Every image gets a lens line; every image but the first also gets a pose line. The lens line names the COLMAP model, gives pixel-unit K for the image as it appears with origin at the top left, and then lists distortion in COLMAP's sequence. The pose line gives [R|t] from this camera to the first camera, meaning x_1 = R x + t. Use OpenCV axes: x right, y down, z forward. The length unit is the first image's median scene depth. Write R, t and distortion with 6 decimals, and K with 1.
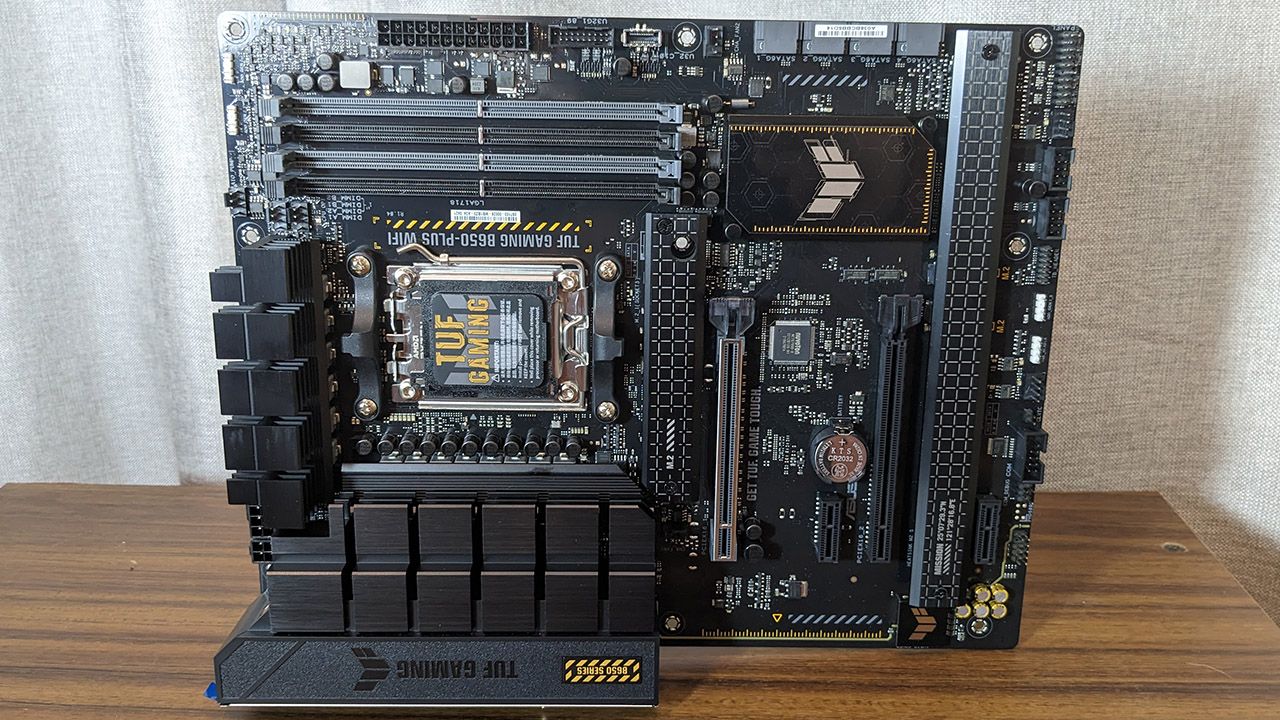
lens RADIAL K [[1059.0, 0, 637.4], [0, 1059.0, 360.4], [0, 0, 1]] dist [0.004114, -0.016251]
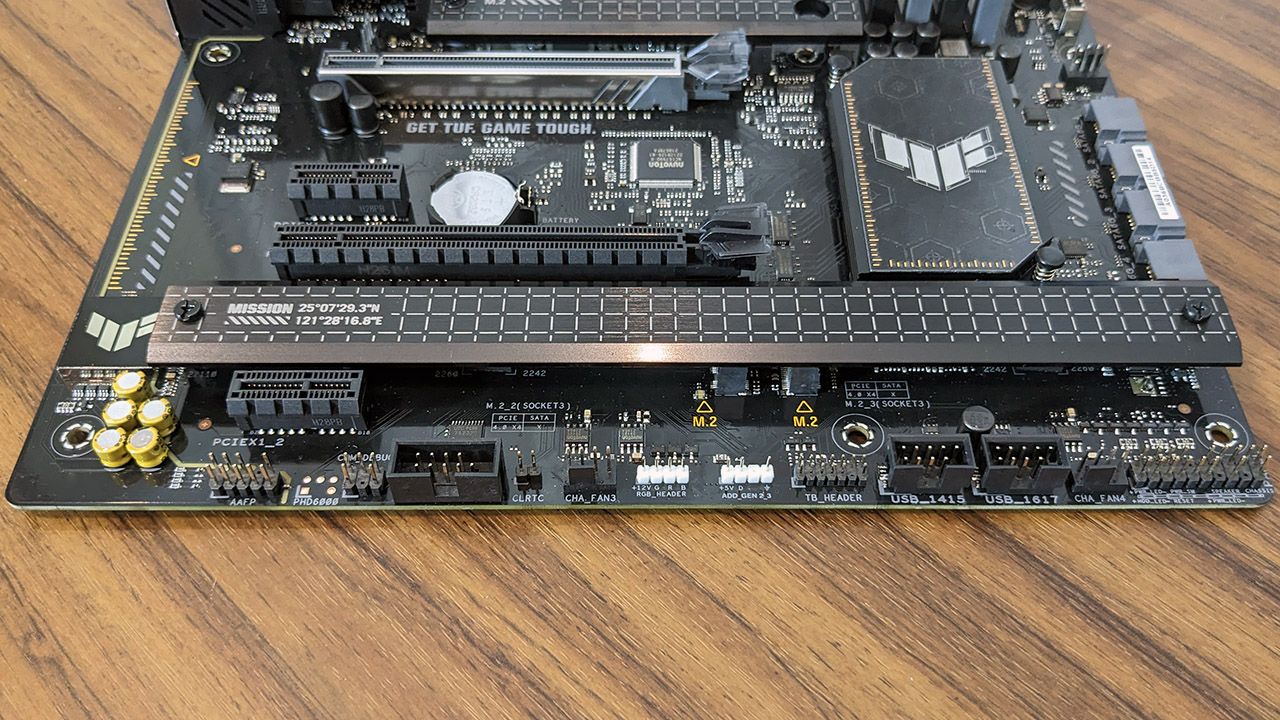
lens RADIAL K [[1059.0, 0, 663.1], [0, 1059.0, 432.5], [0, 0, 1]] dist [0.004114, -0.016251]
pose [[0.007104, 0.840859, -0.541208, 0.630465], [-0.964856, -0.136411, -0.224602, 0.106525], [-0.262685, 0.523783, 0.810338, 0.564633]]
